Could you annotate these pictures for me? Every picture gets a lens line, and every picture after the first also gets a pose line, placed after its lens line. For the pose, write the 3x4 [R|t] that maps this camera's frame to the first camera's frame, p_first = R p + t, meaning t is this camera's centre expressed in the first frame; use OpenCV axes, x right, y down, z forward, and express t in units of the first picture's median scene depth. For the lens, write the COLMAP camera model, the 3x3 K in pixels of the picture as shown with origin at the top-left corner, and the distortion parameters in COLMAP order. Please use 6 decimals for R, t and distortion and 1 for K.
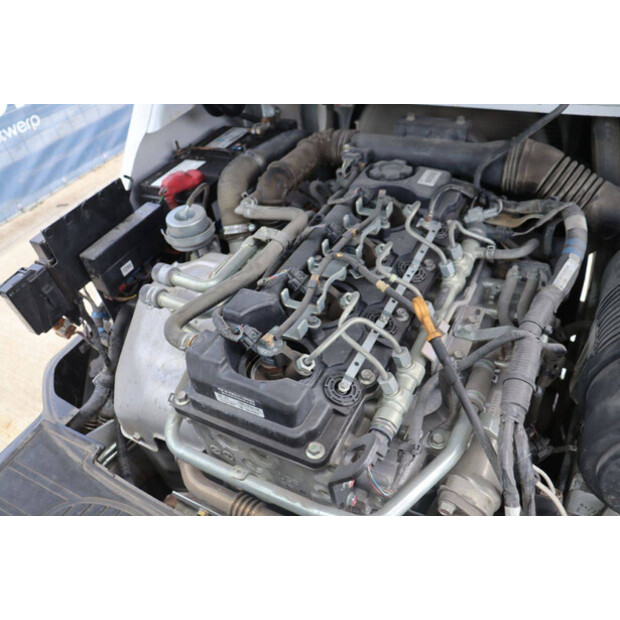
lens RADIAL K [[499.7, 0, 310.0], [0, 499.7, 310.0], [0, 0, 1]] dist [-0.170959, 0.148339]
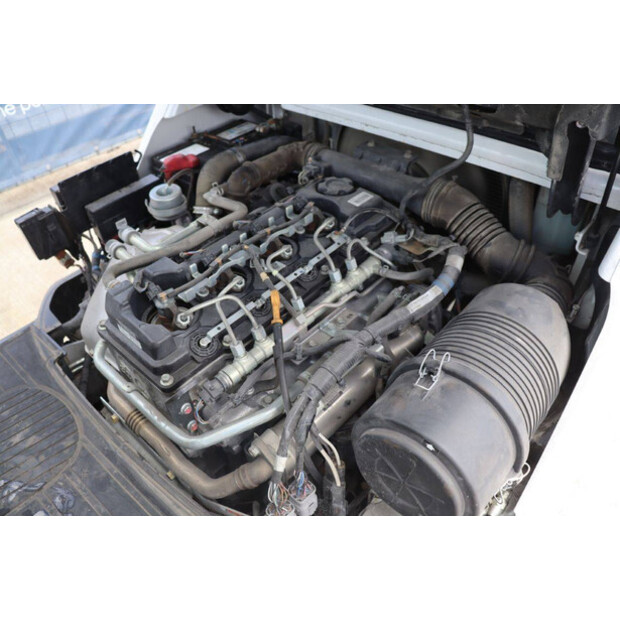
lens RADIAL K [[499.7, 0, 310.0], [0, 499.7, 310.0], [0, 0, 1]] dist [-0.170959, 0.148339]
pose [[0.966605, 0.224011, -0.124475, 0.330834], [-0.219448, 0.974372, 0.049413, -0.041057], [0.132354, -0.020447, 0.990992, -0.199252]]
